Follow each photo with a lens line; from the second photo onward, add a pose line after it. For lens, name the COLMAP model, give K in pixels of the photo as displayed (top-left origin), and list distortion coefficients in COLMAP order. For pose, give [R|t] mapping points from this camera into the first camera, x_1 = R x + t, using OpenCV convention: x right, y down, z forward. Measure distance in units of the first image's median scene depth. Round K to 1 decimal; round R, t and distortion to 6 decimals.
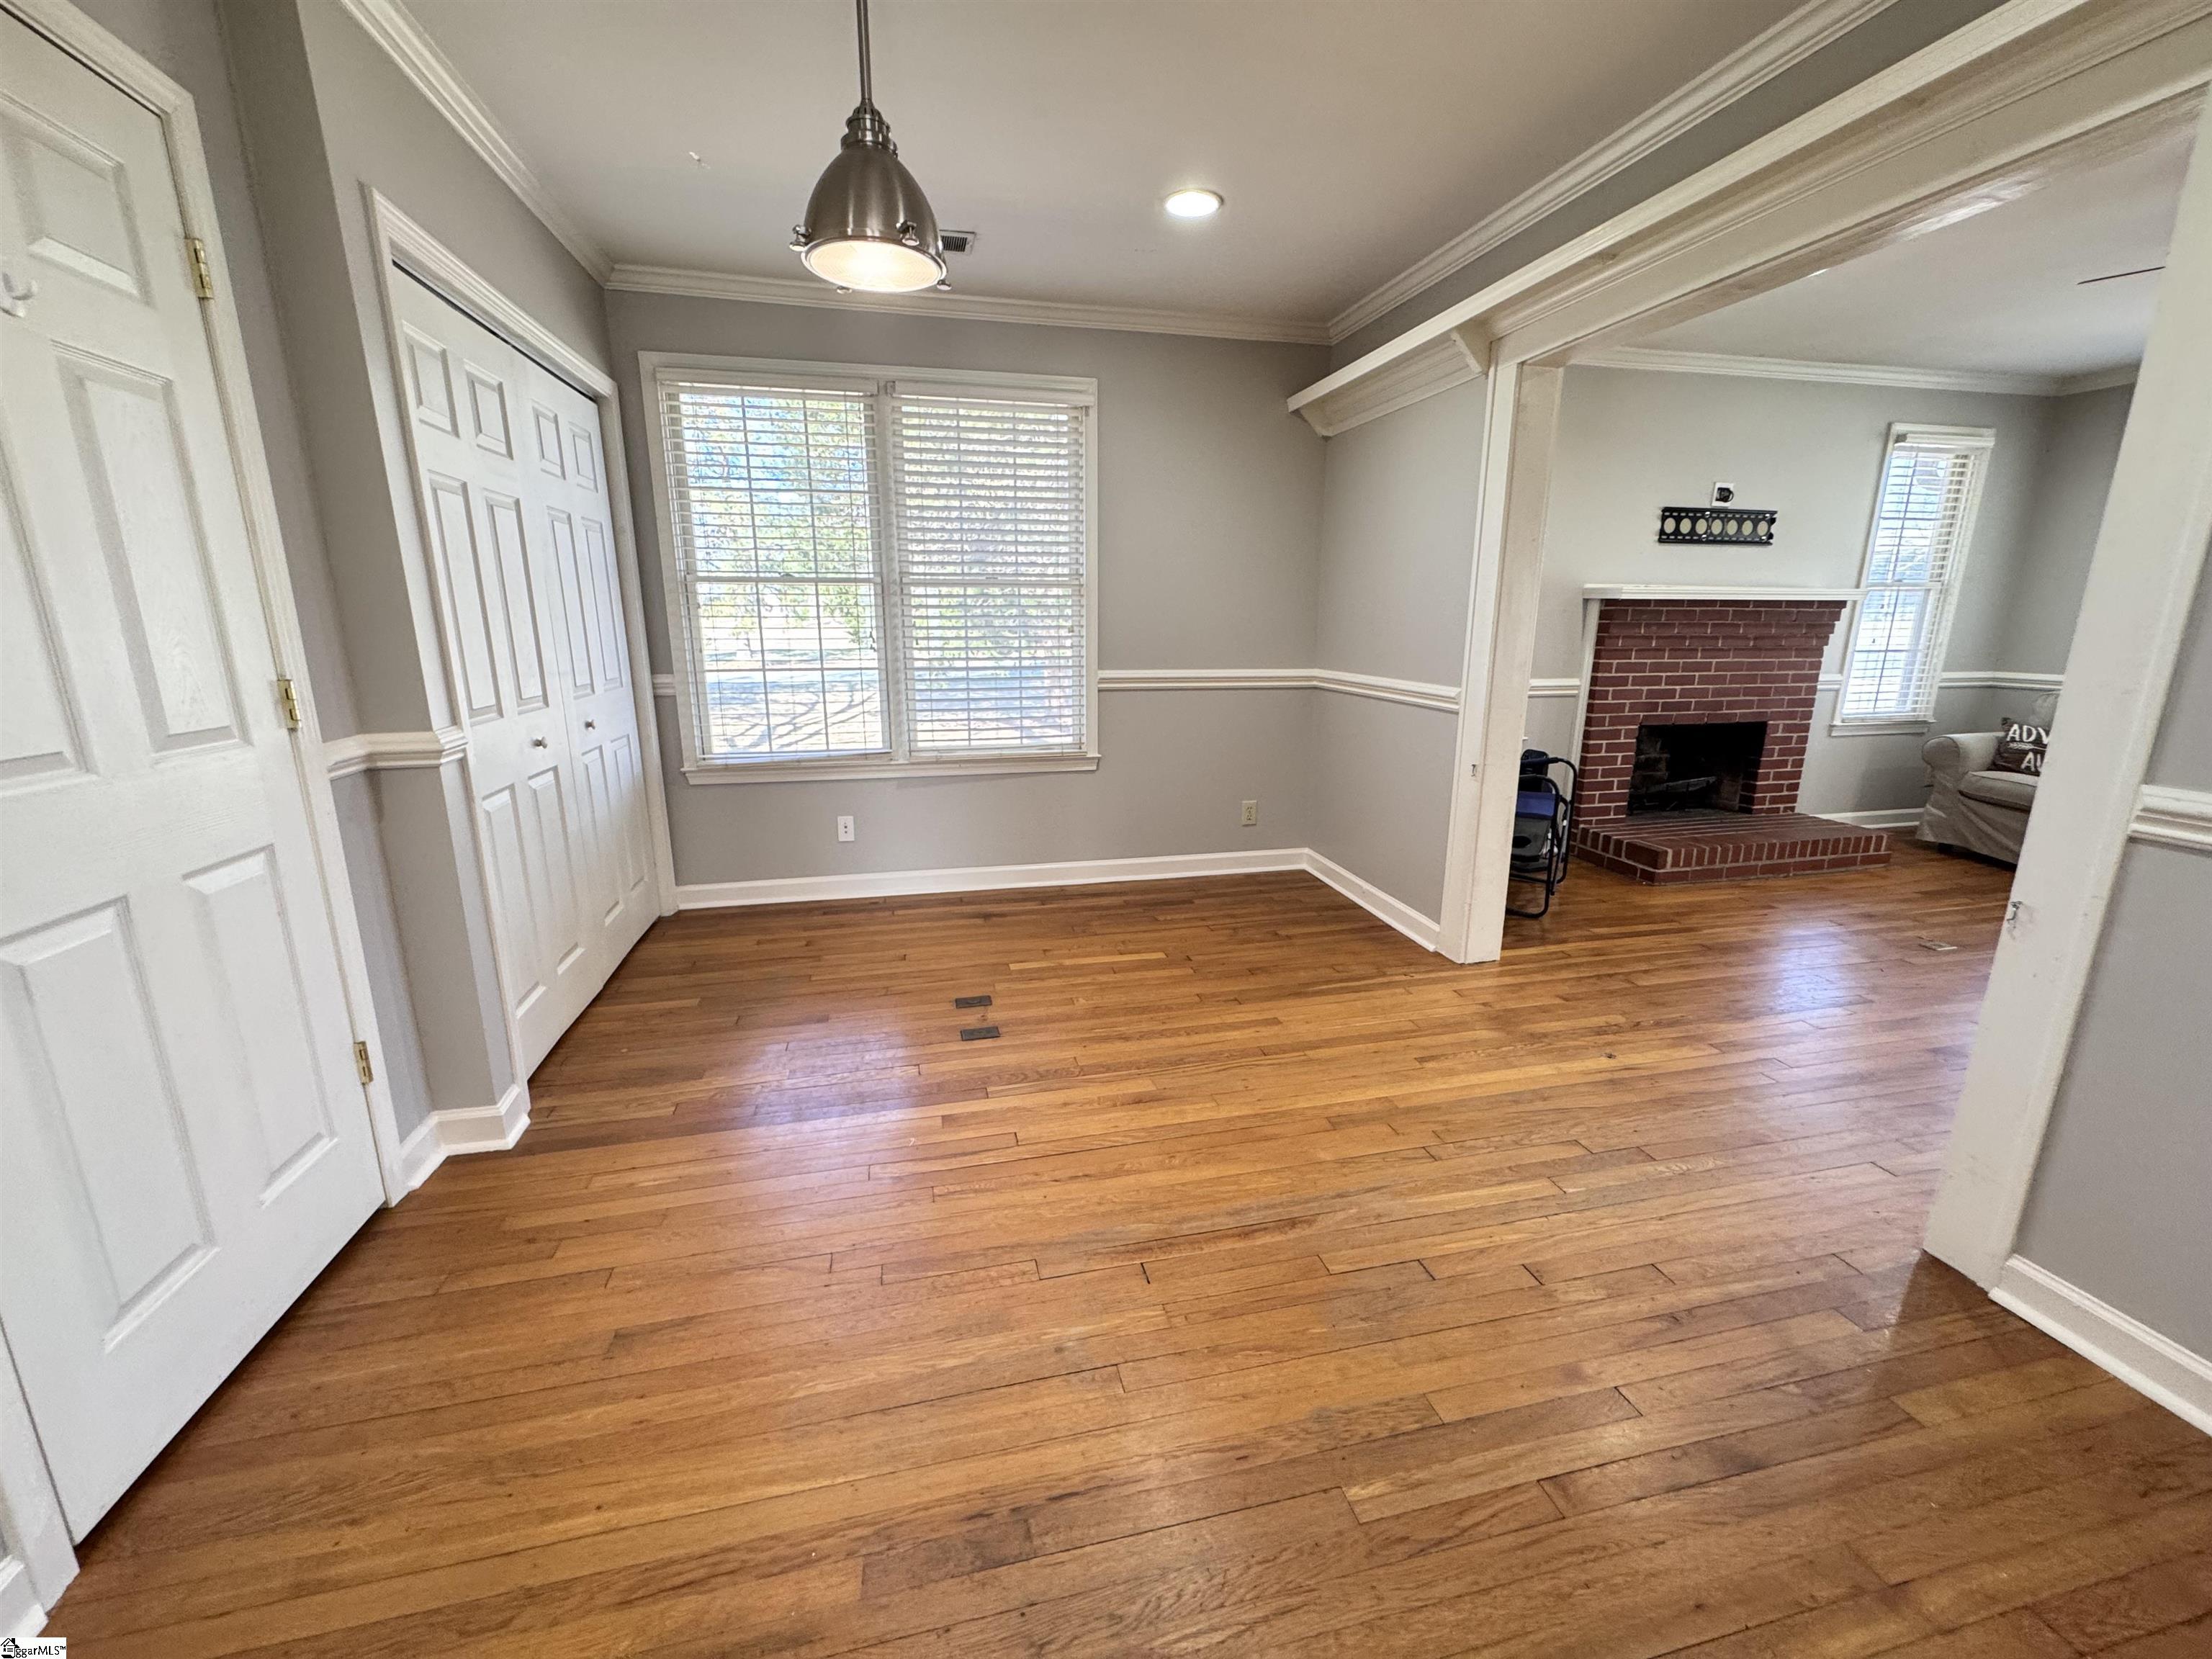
lens RADIAL K [[880.9, 0, 1111.4], [0, 880.9, 822.4], [0, 0, 1]] dist [-0.000039, 0.000357]
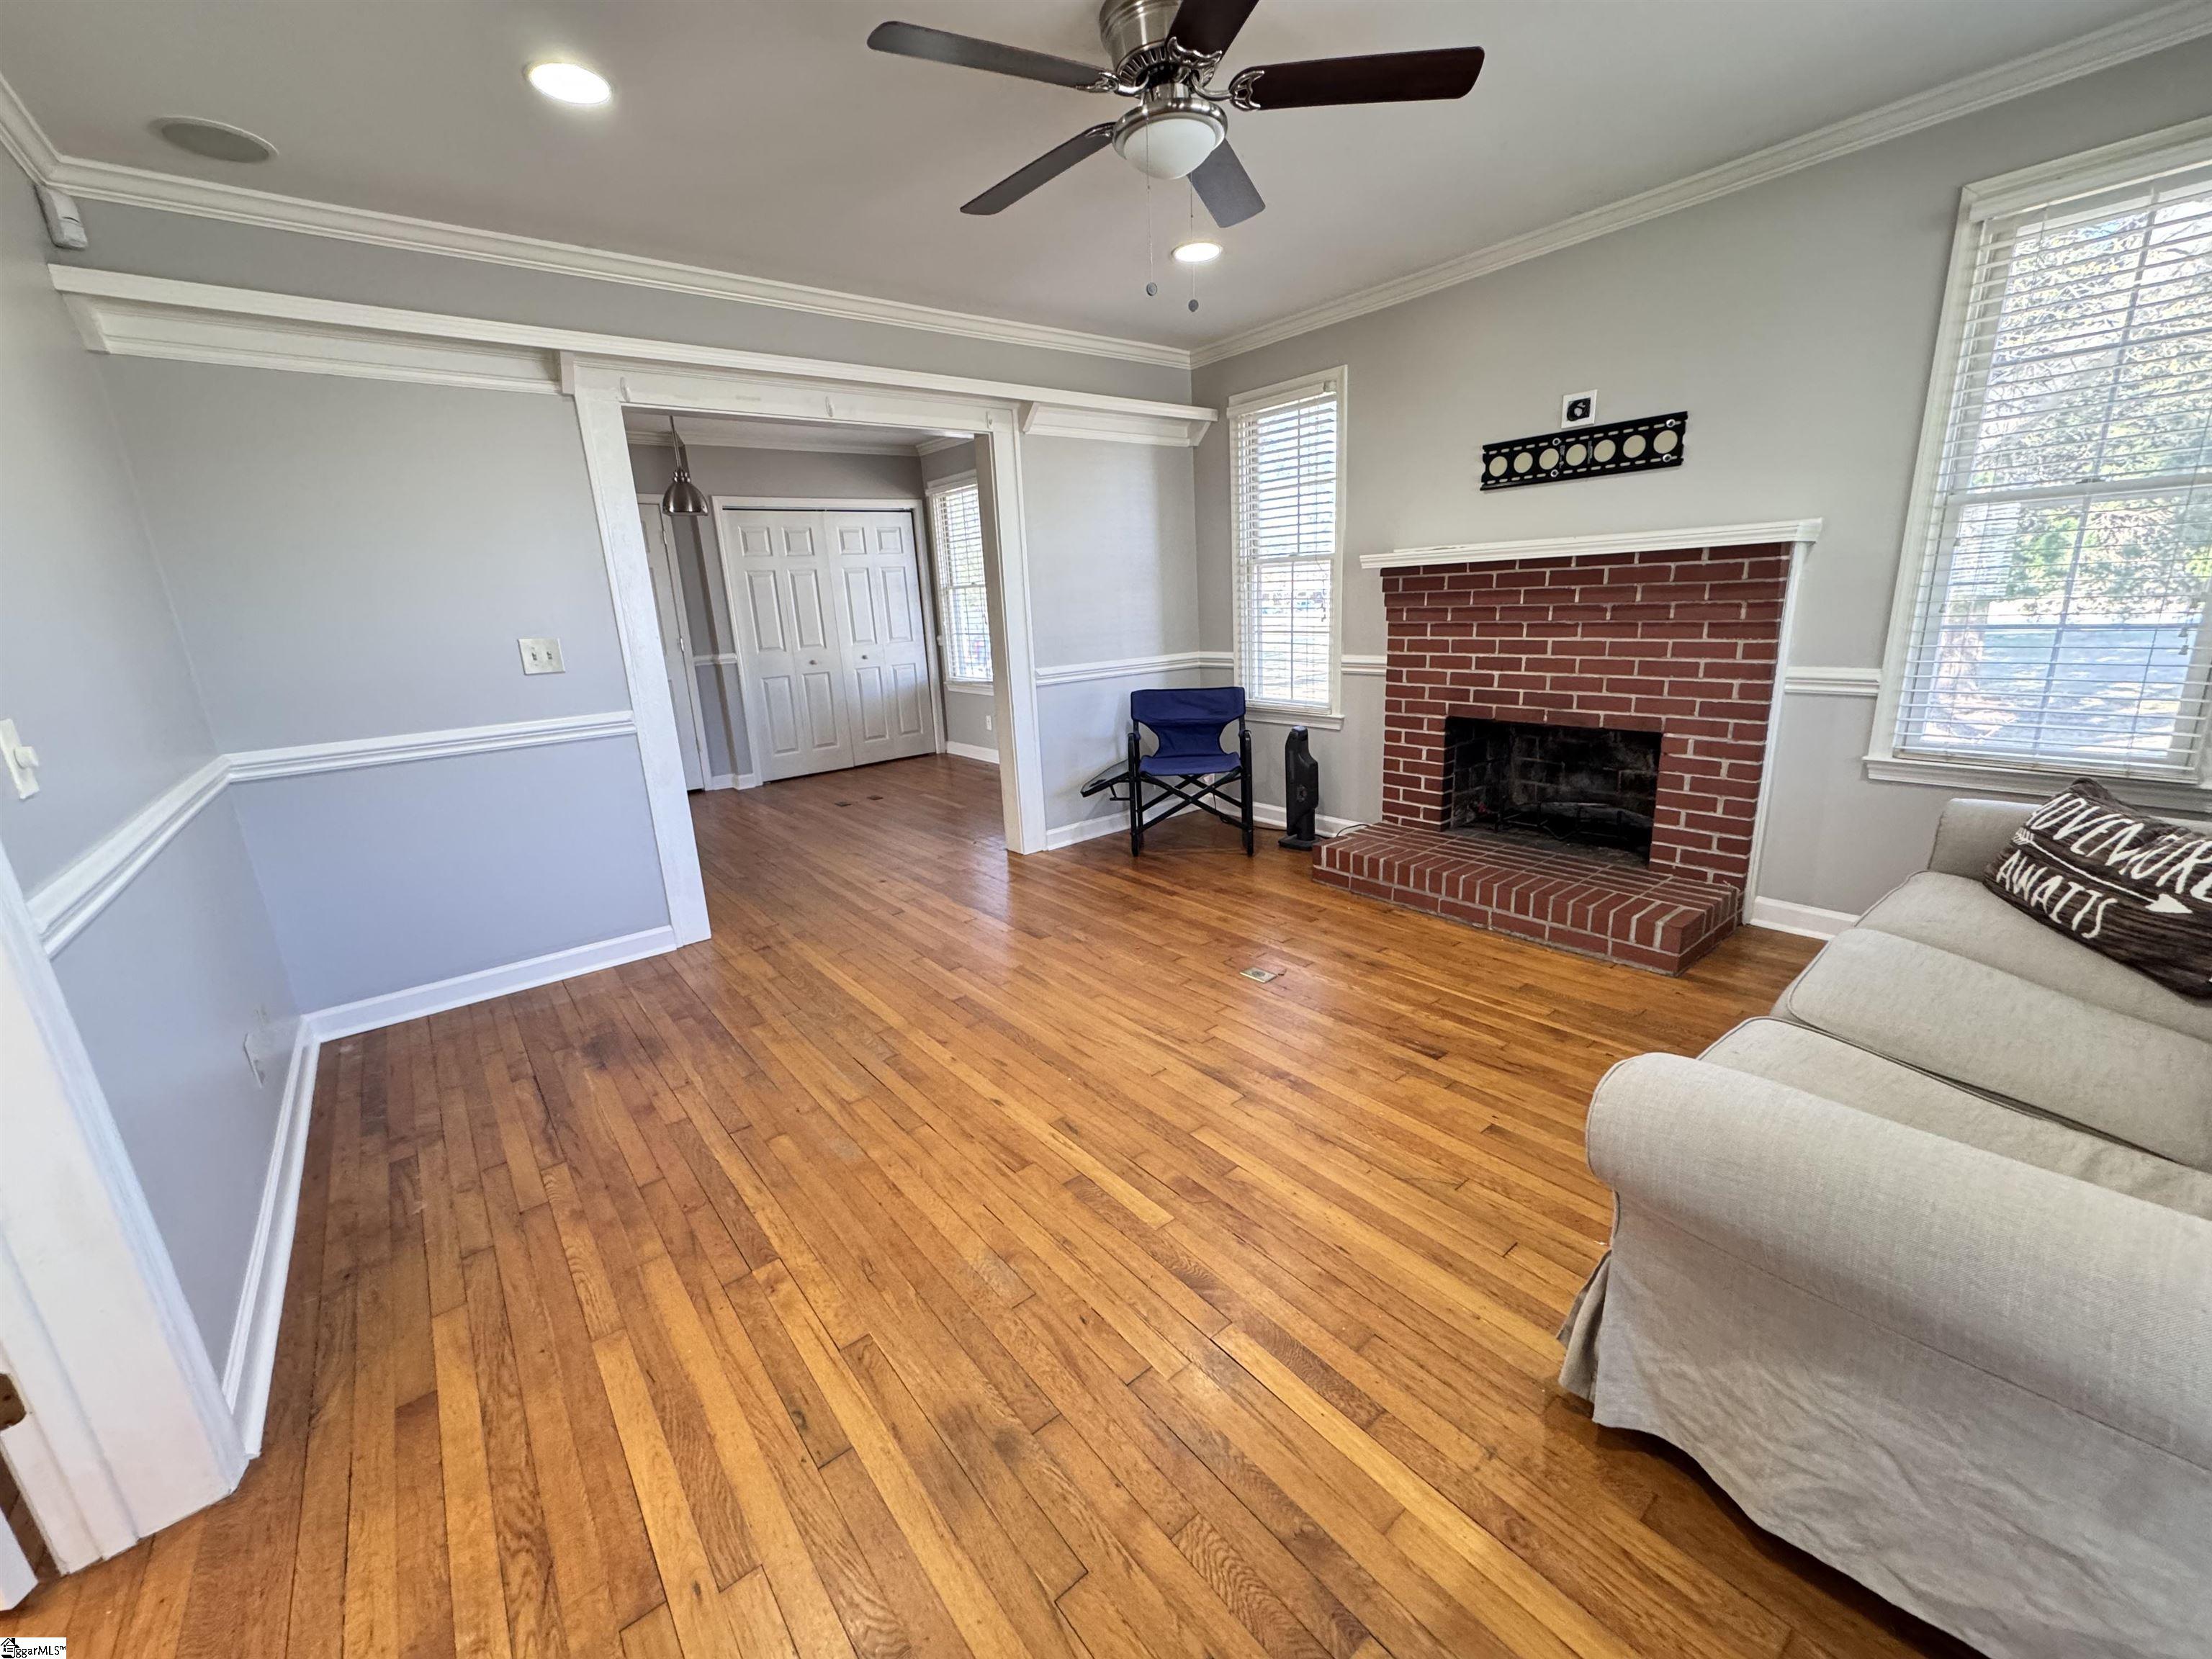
lens RADIAL K [[880.9, 0, 1107.1], [0, 880.9, 823.7], [0, 0, 1]] dist [-0.000039, 0.000357]
pose [[0.433747, 0.205253, -0.877345, 1.220837], [-0.155111, 0.976182, 0.151692, -0.087913], [0.887583, 0.070290, 0.455253, 0.345635]]
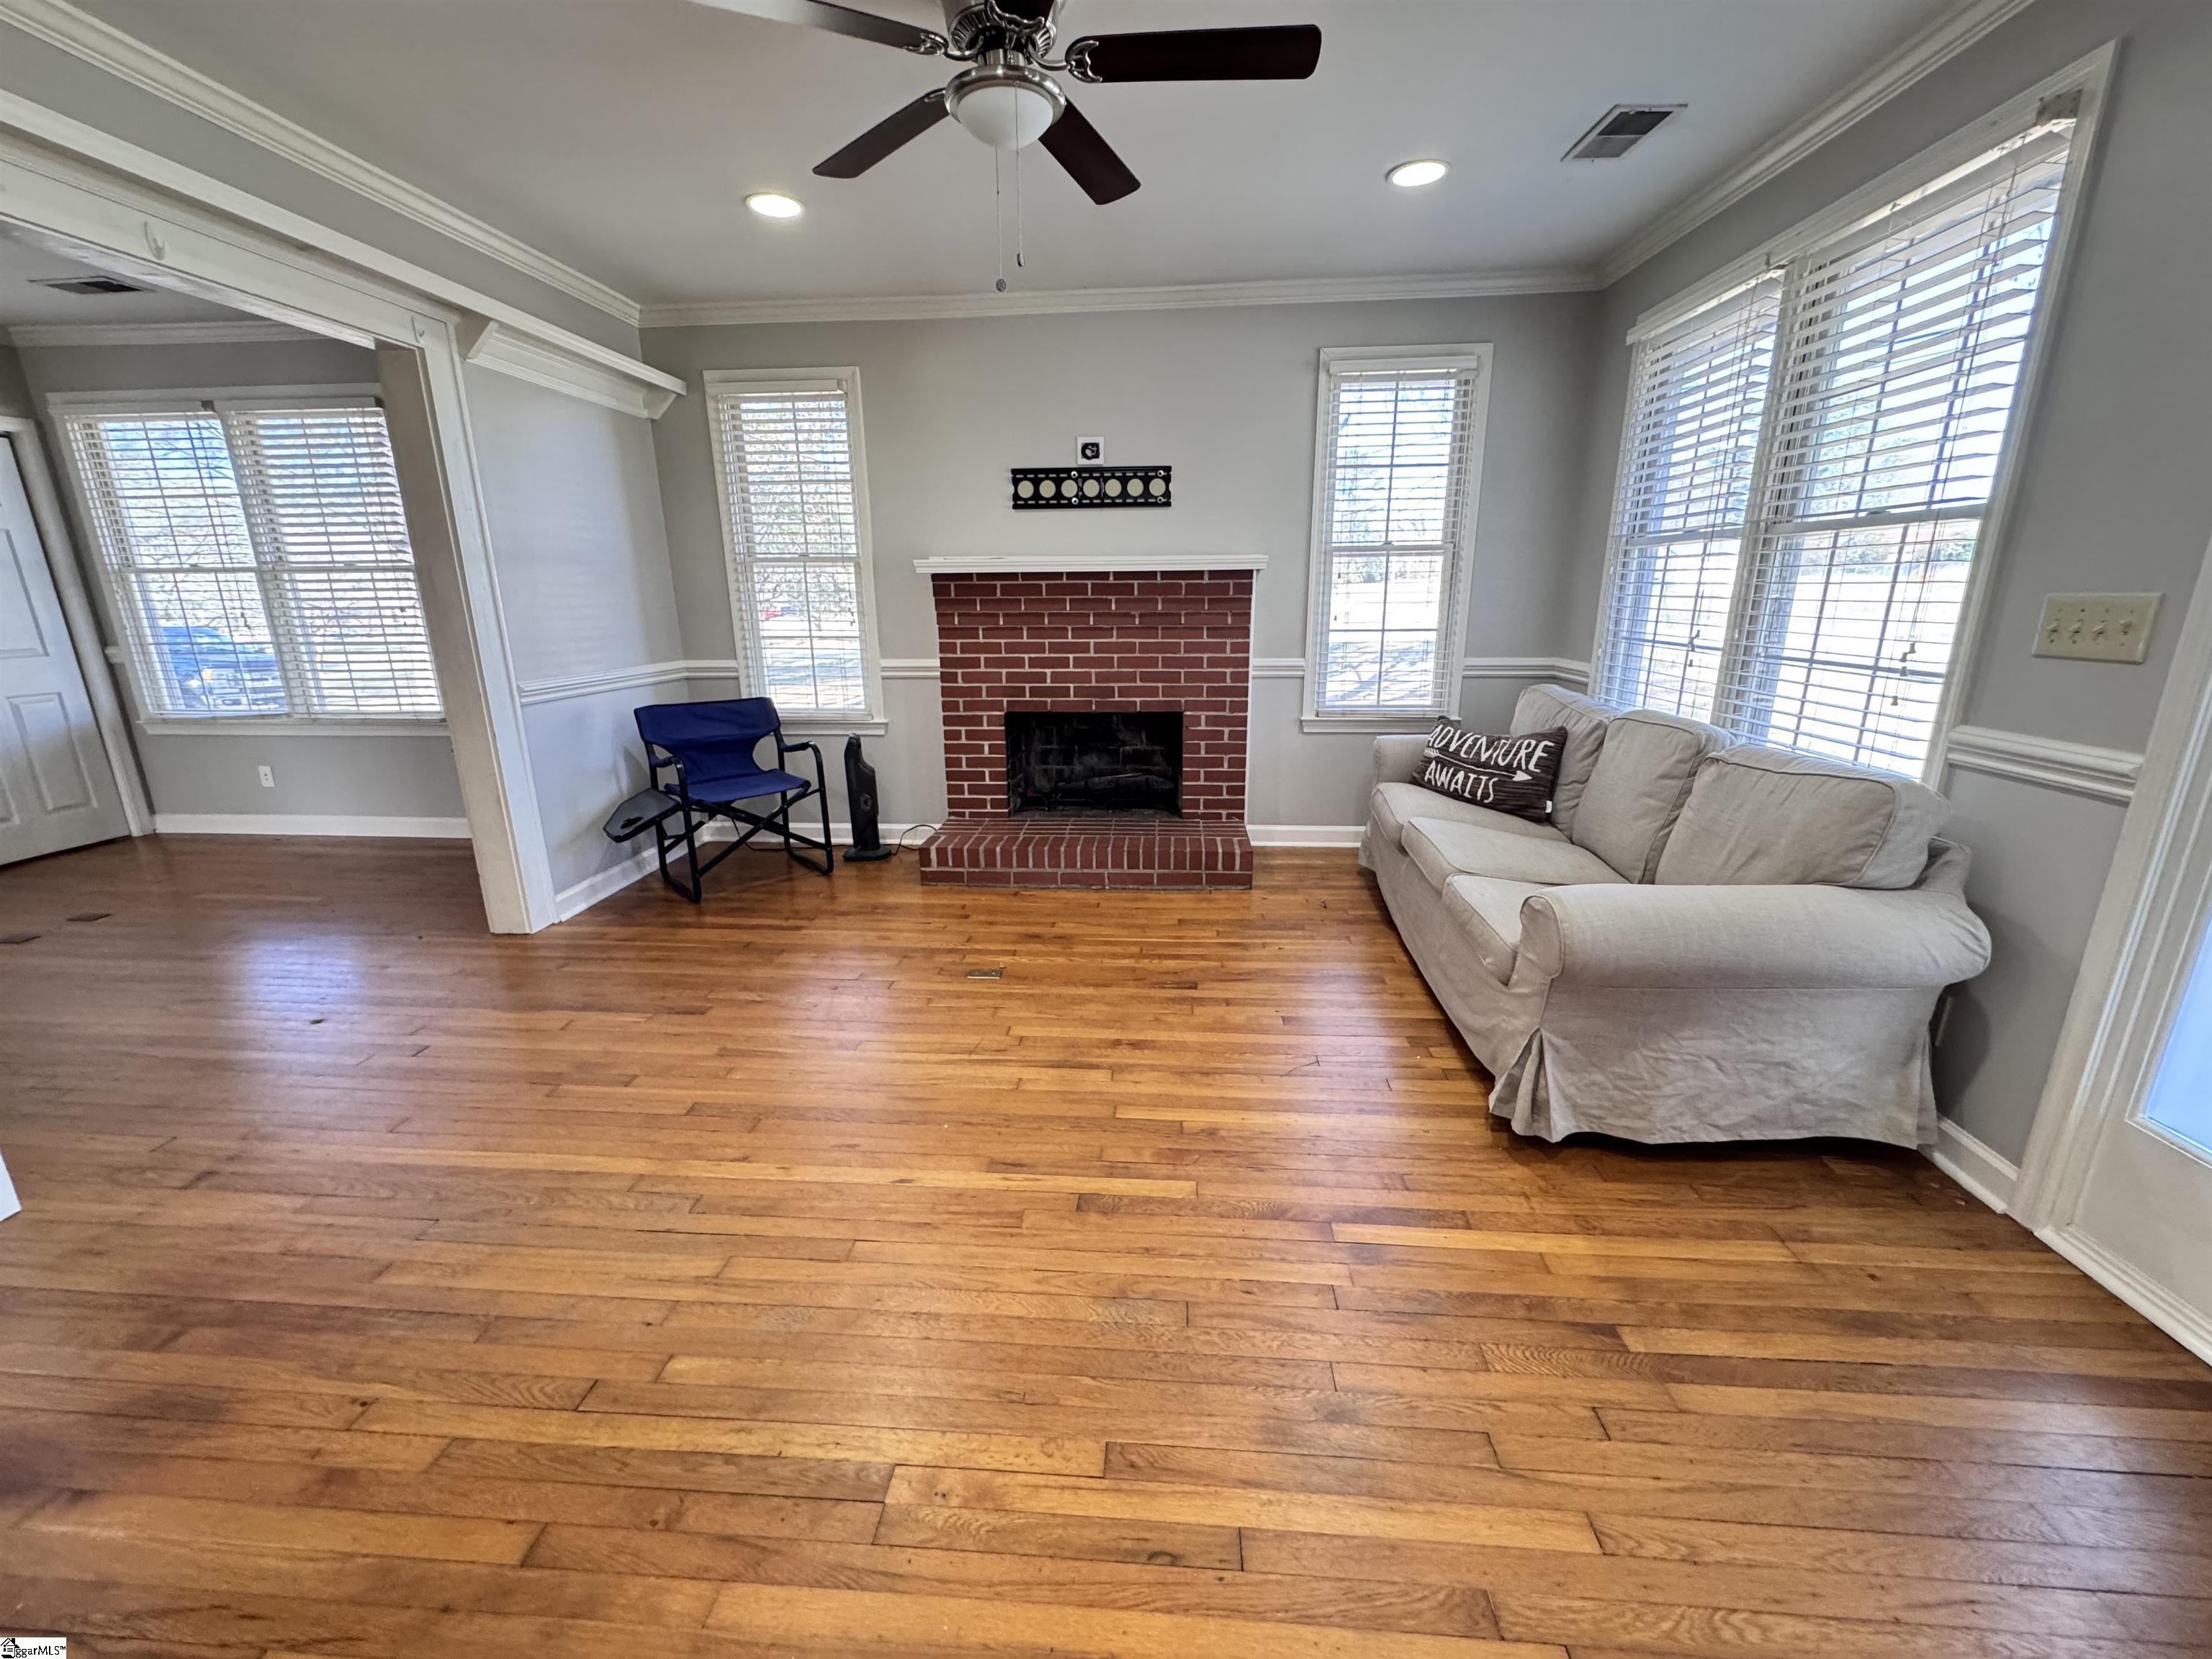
lens RADIAL K [[880.9, 0, 1105.9], [0, 880.9, 824.1], [0, 0, 1]] dist [-0.000039, 0.000357]
pose [[0.953669, 0.067558, -0.293173, 0.981634], [-0.058437, 0.997499, 0.039770, -0.036747], [0.295127, -0.020795, 0.955232, 0.157868]]
